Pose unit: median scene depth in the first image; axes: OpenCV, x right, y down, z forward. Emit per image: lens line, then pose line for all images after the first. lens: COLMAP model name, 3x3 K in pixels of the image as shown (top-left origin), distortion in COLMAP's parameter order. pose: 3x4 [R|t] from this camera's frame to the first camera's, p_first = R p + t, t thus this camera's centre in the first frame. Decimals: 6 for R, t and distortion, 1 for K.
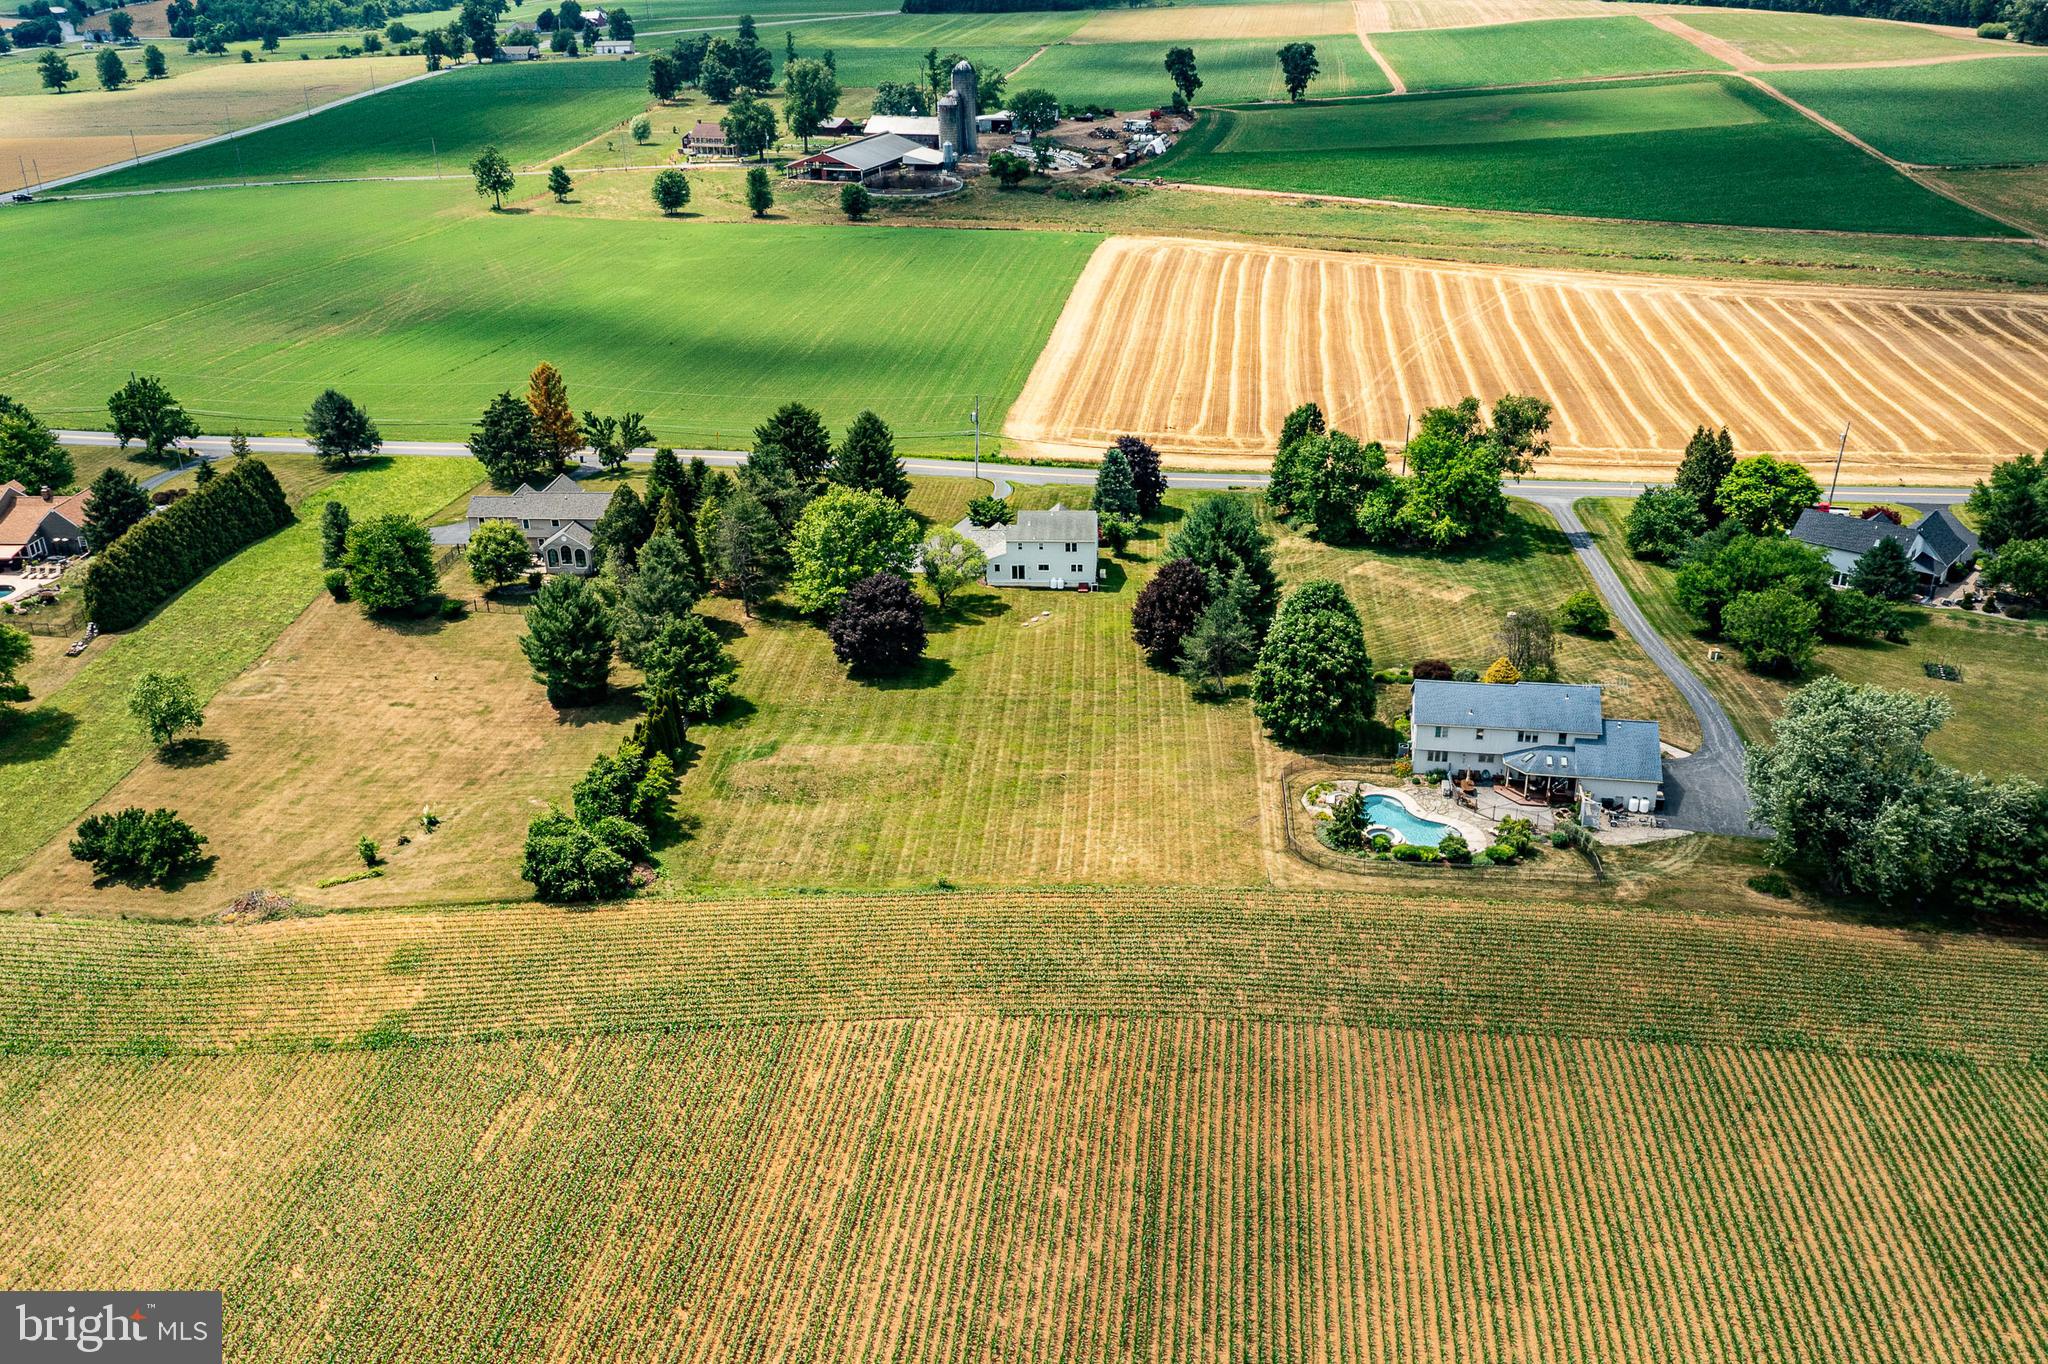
lens RADIAL K [[1730.6, 0, 1023.7], [0, 1730.6, 685.8], [0, 0, 1]] dist [-0.004381, -0.012988]
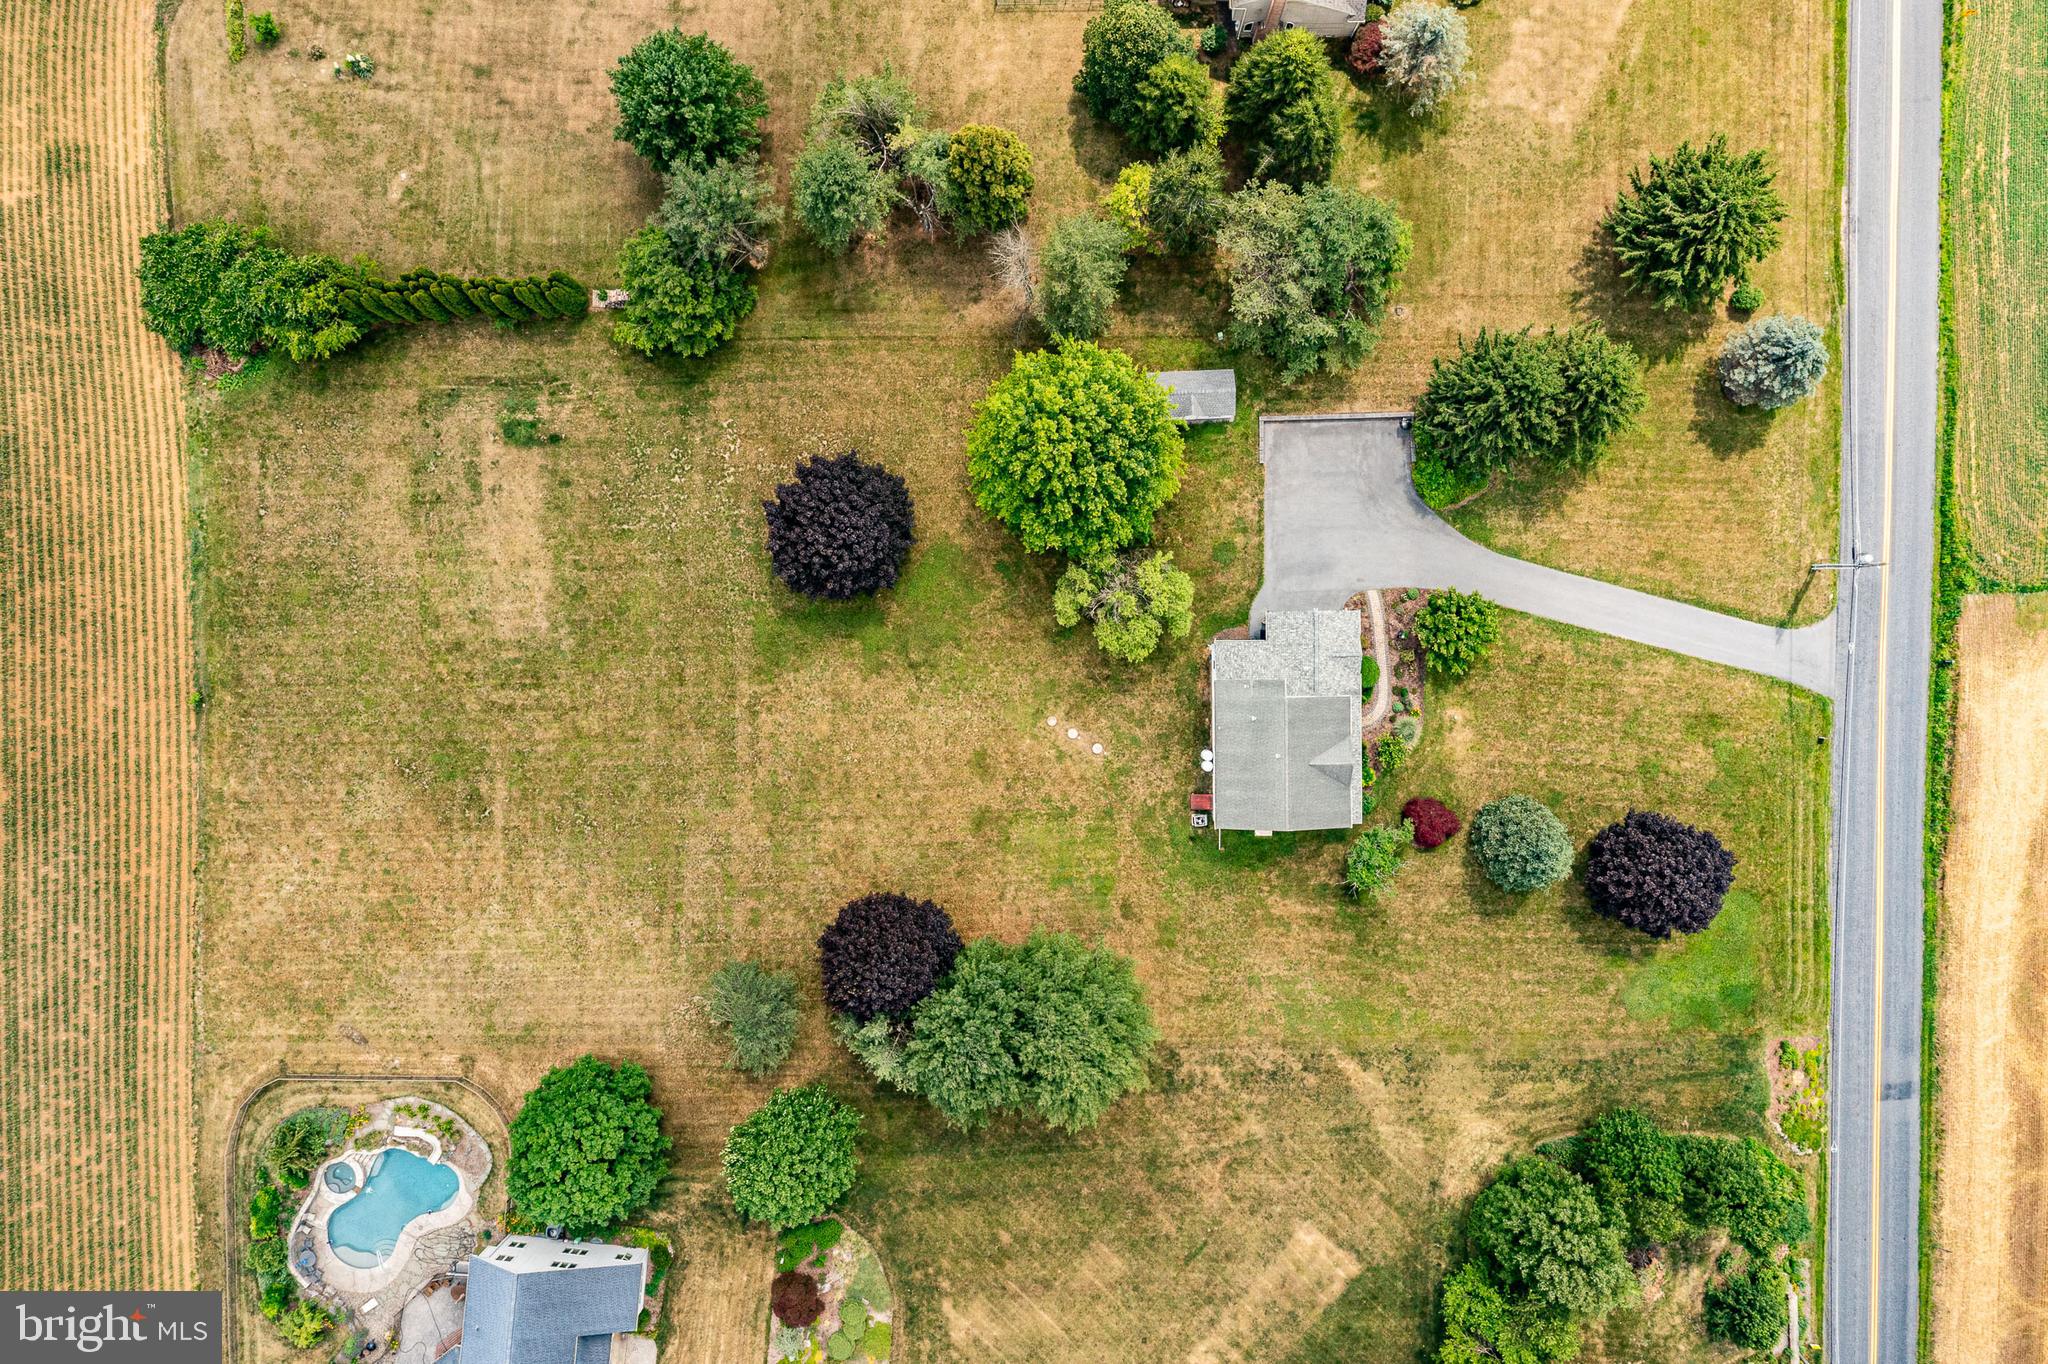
lens RADIAL K [[1647.9, 0, 1026.4], [0, 1647.9, 686.4], [0, 0, 1]] dist [-0.008860, -0.001766]
pose [[0.078767, 0.996147, 0.038556, -0.044982], [-0.398318, -0.004006, 0.917239, -0.740060], [0.913859, -0.087605, 0.396468, 0.900103]]
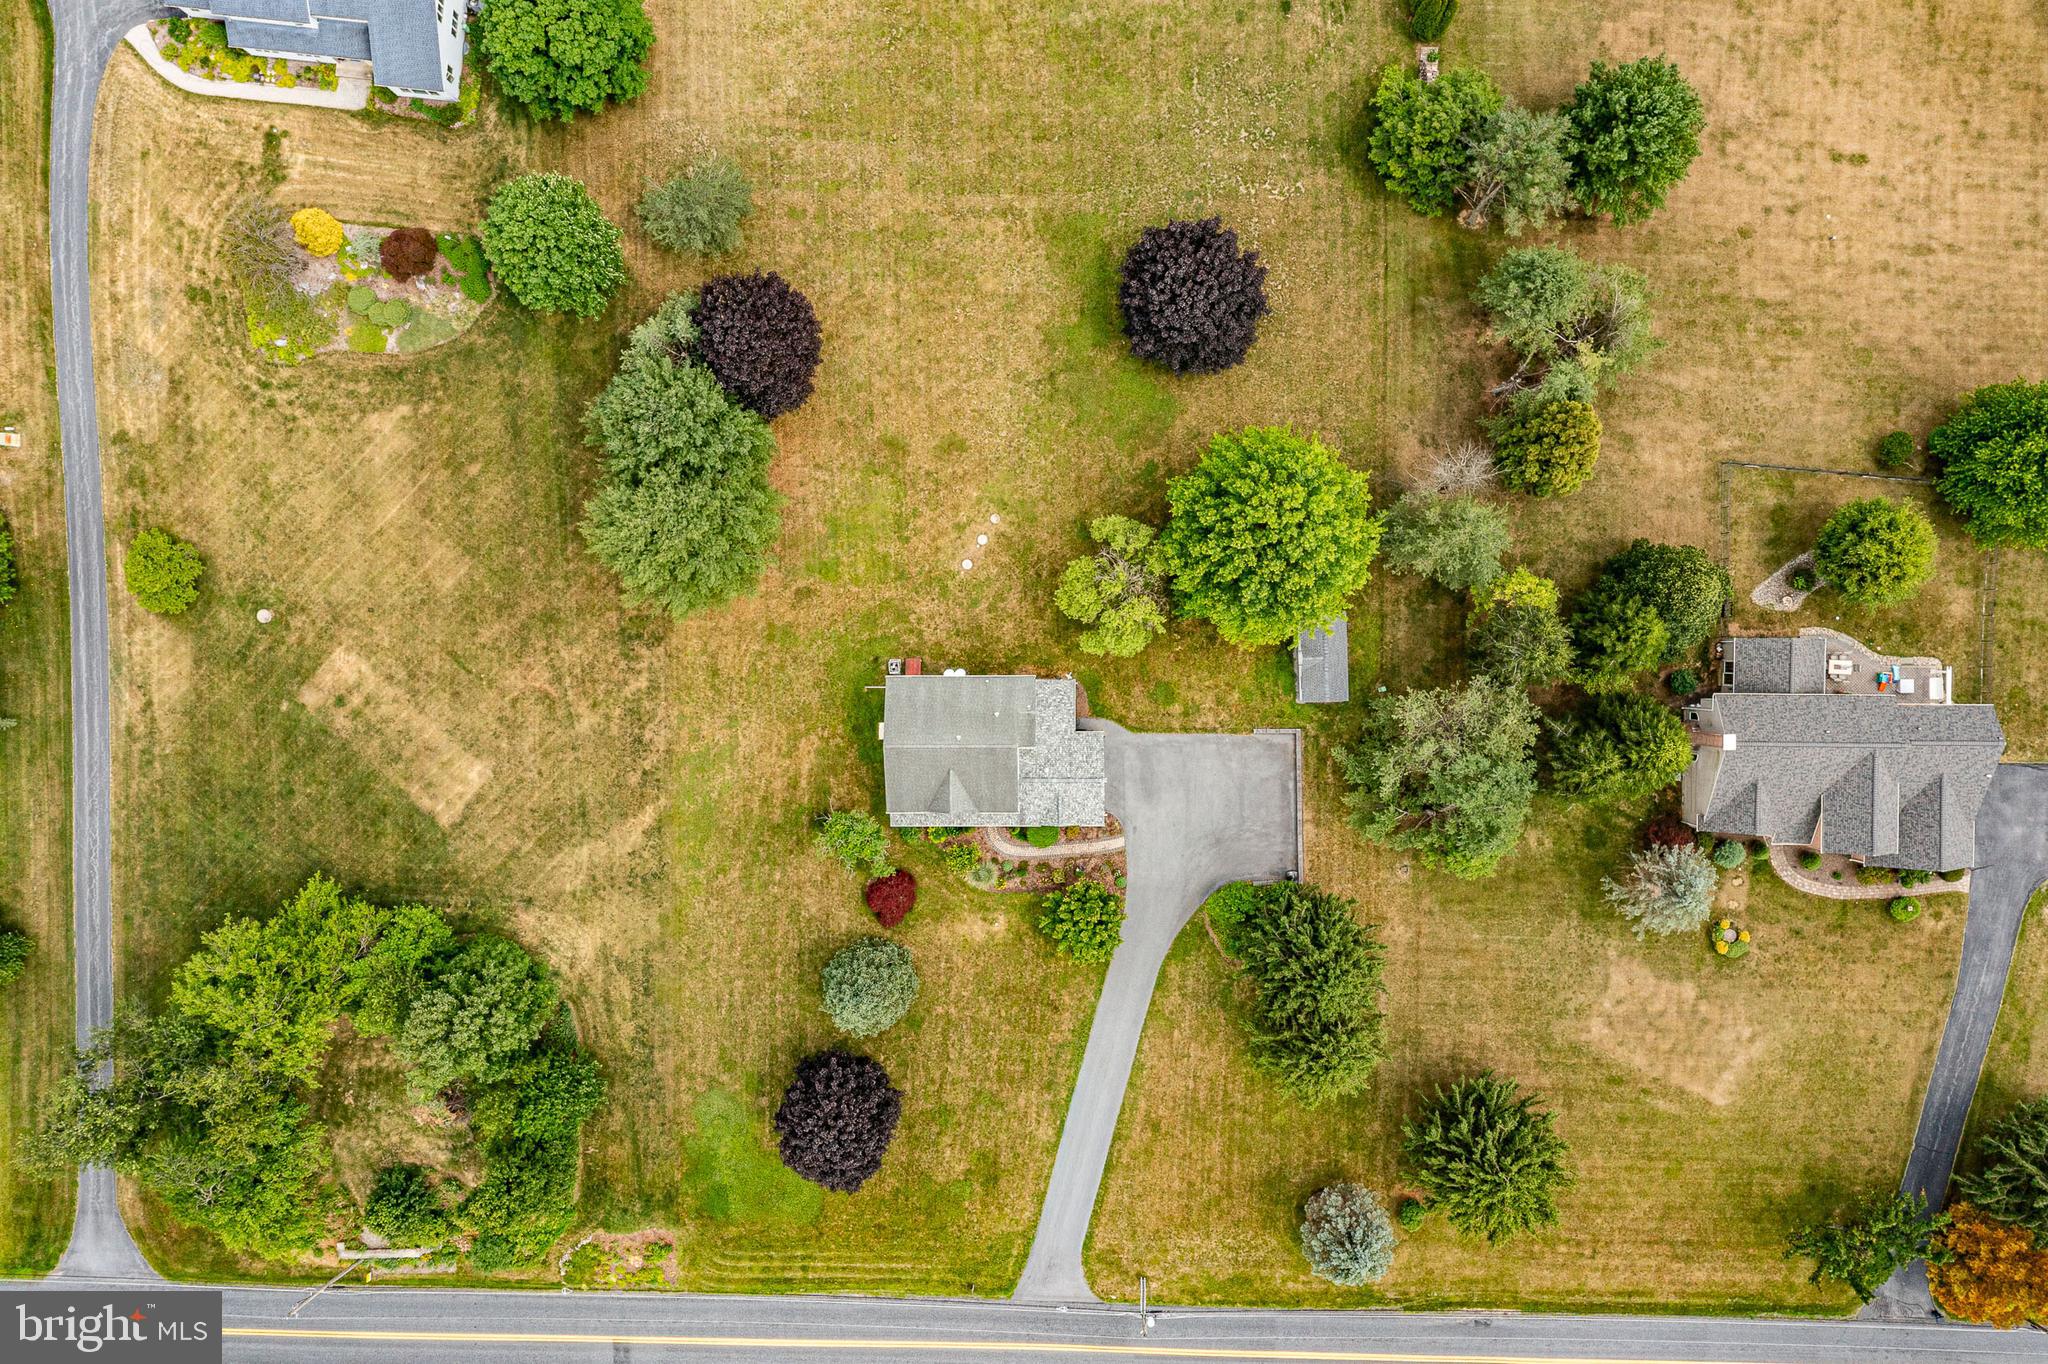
lens RADIAL K [[1647.9, 0, 1025.3], [0, 1647.9, 672.2], [0, 0, 1]] dist [-0.008860, -0.001766]
pose [[-0.996524, 0.070511, 0.044370, -0.041075], [0.009298, -0.435134, 0.900318, -0.754961], [0.082789, 0.897601, 0.432966, 0.949362]]
